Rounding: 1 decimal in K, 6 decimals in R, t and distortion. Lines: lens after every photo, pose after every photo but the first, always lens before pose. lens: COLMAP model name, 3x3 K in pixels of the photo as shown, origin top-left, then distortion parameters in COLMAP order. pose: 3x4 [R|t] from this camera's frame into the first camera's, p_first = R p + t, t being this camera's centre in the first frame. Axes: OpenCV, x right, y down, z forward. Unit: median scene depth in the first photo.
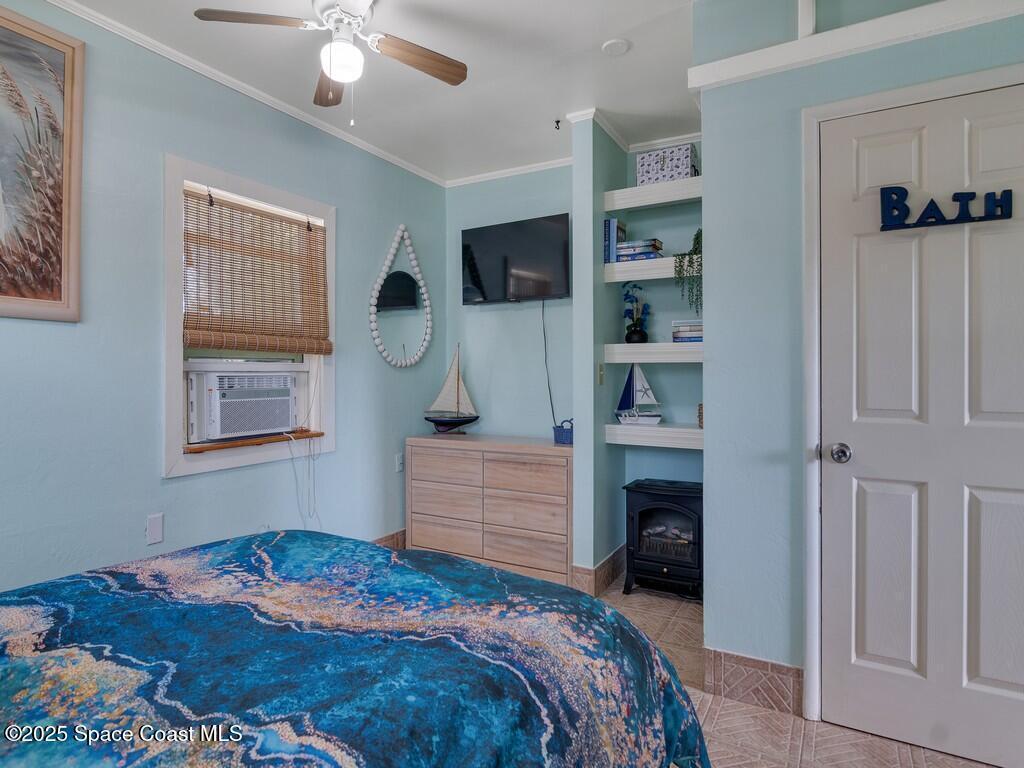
lens RADIAL K [[547.9, 0, 513.9], [0, 547.9, 373.5], [0, 0, 1]] dist [-0.007227, 0.000087]
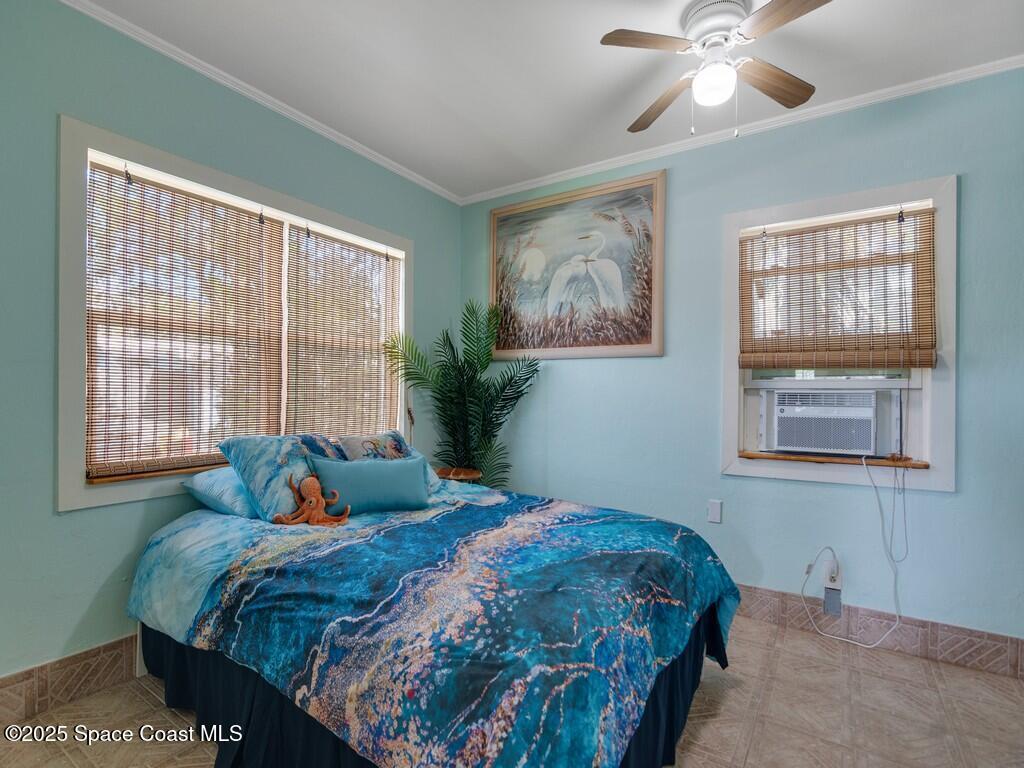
lens RADIAL K [[506.6, 0, 508.2], [0, 506.6, 390.1], [0, 0, 1]] dist [-0.014756, -0.001459]
pose [[-0.039074, -0.003658, -0.999230, 0.656464], [-0.006634, 0.999972, -0.003401, 0.008038], [0.999214, 0.006496, -0.039098, 0.669267]]
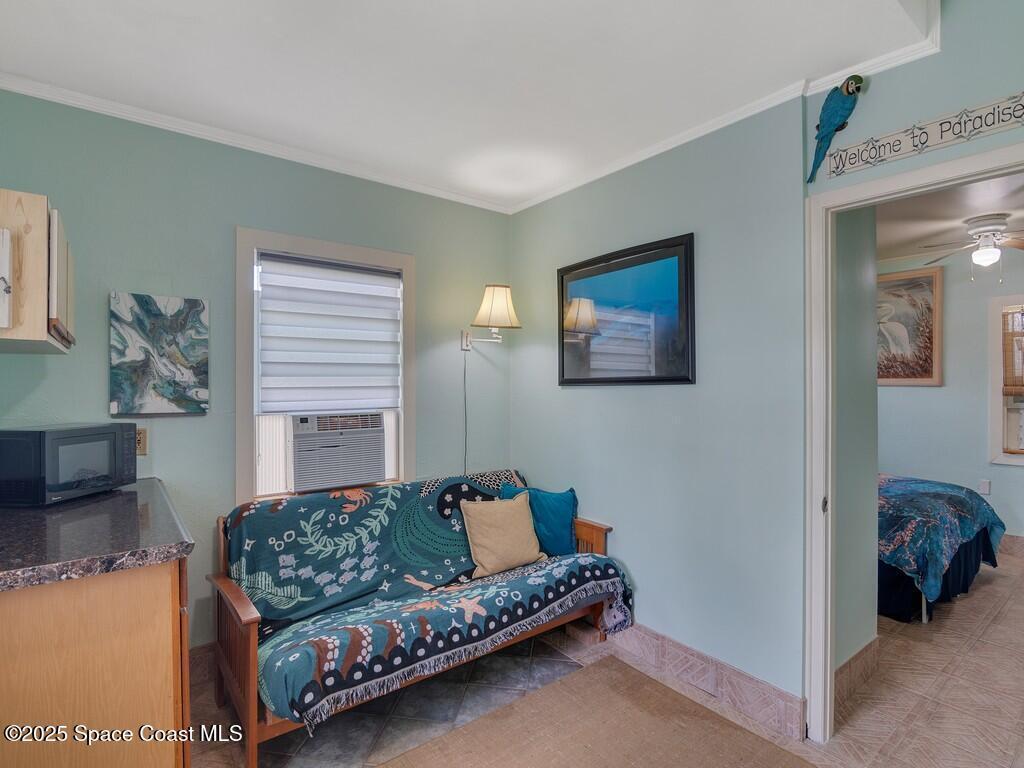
lens RADIAL K [[506.6, 0, 511.6], [0, 506.6, 380.8], [0, 0, 1]] dist [-0.014756, -0.001459]
pose [[-0.375511, -0.005636, -0.926801, 2.012586], [0.000554, 0.999980, -0.006306, -0.111101], [0.926818, -0.002881, -0.375500, 0.101598]]
